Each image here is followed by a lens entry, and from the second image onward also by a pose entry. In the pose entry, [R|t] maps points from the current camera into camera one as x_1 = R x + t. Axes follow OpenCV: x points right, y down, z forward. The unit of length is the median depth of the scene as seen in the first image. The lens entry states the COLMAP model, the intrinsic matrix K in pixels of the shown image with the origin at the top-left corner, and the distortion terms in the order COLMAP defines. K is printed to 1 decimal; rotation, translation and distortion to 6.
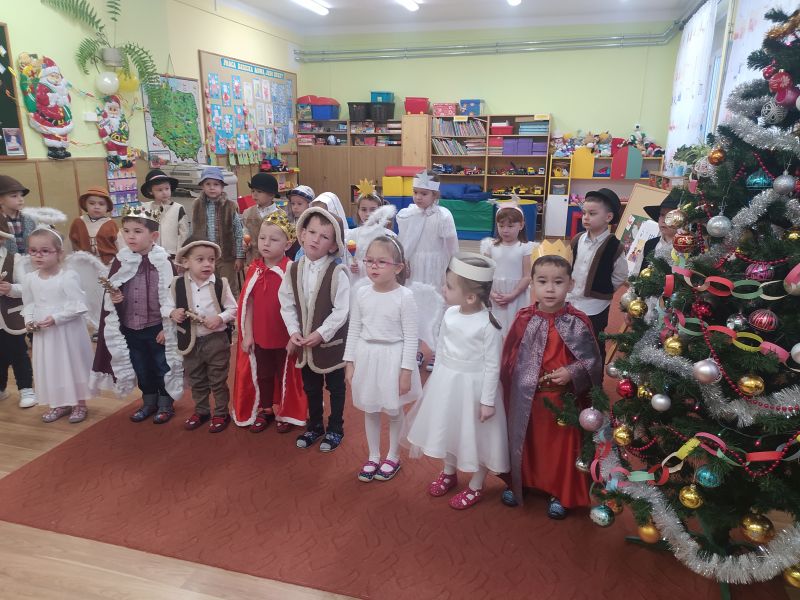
lens RADIAL K [[593.8, 0, 400.0], [0, 593.8, 300.0], [0, 0, 1]] dist [0.088892, -0.095291]
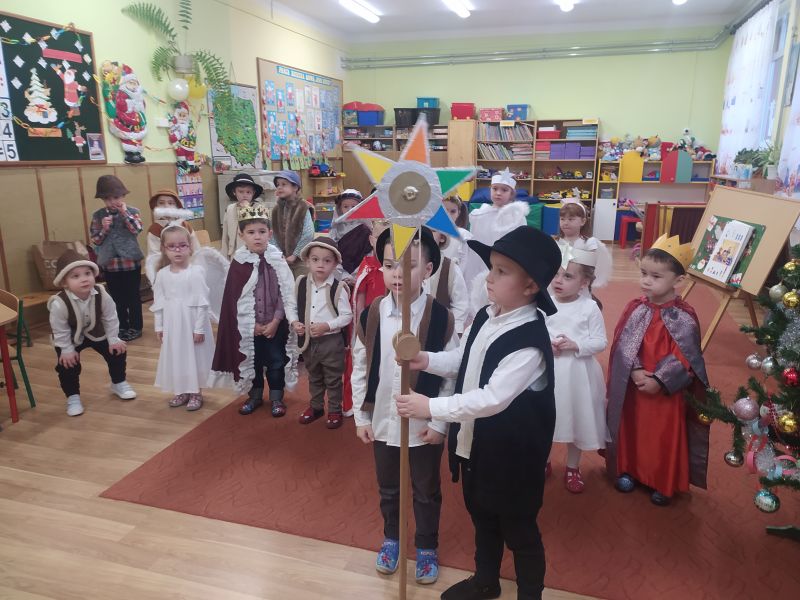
lens RADIAL K [[597.1, 0, 400.0], [0, 597.1, 300.0], [0, 0, 1]] dist [0.092603, -0.122053]
pose [[0.999851, 0.001427, -0.017215, -0.087149], [-0.001653, 0.999912, -0.013126, 0.009671], [0.017195, 0.013152, 0.999766, -0.014363]]
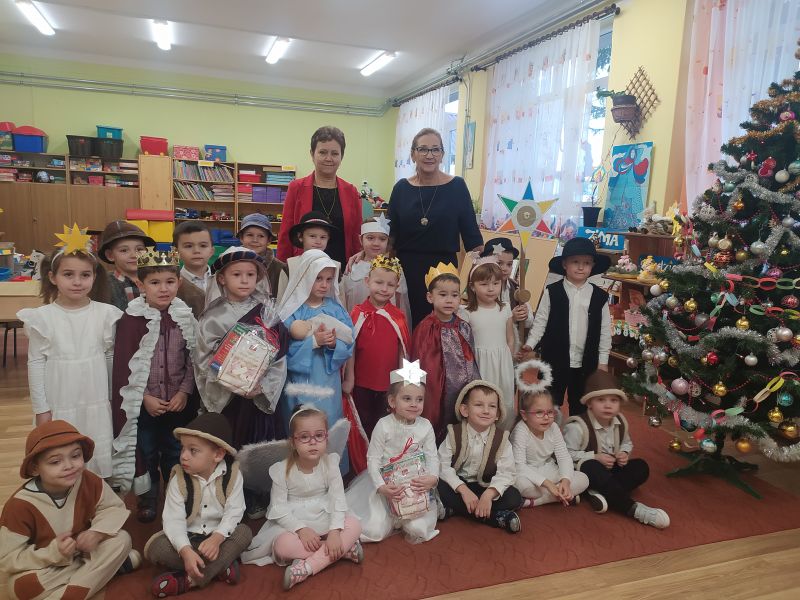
lens RADIAL K [[593.8, 0, 400.0], [0, 593.8, 300.0], [0, 0, 1]] dist [0.088892, -0.095291]
pose [[0.801852, -0.068009, 0.593639, -0.345606], [0.114979, 0.992496, -0.041603, -0.007213], [-0.586355, 0.101615, 0.803655, 0.071949]]
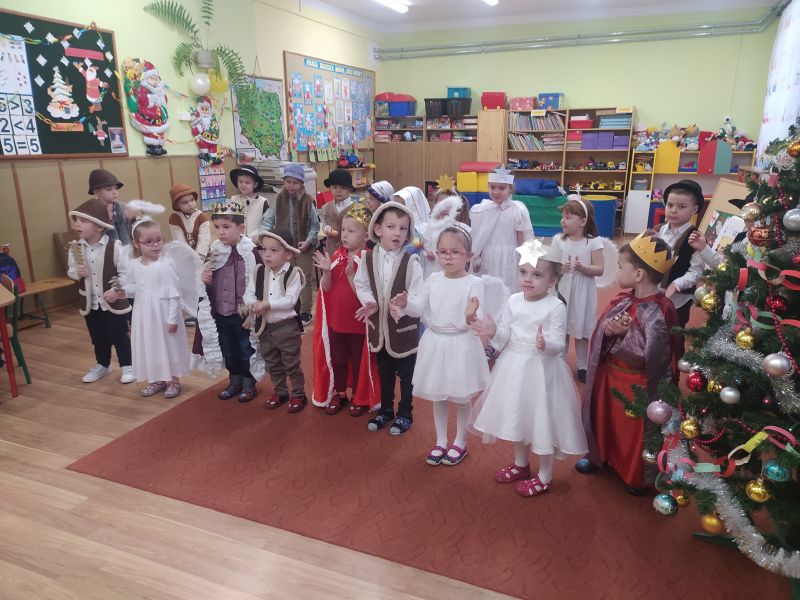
lens RADIAL K [[593.4, 0, 402.0], [0, 593.4, 303.4], [0, 0, 1]] dist [0.109805, -0.145702]
pose [[0.992963, 0.024772, -0.115807, 0.001175], [-0.023487, 0.999647, 0.012448, 0.004773], [0.116075, -0.009641, 0.993194, -0.016666]]
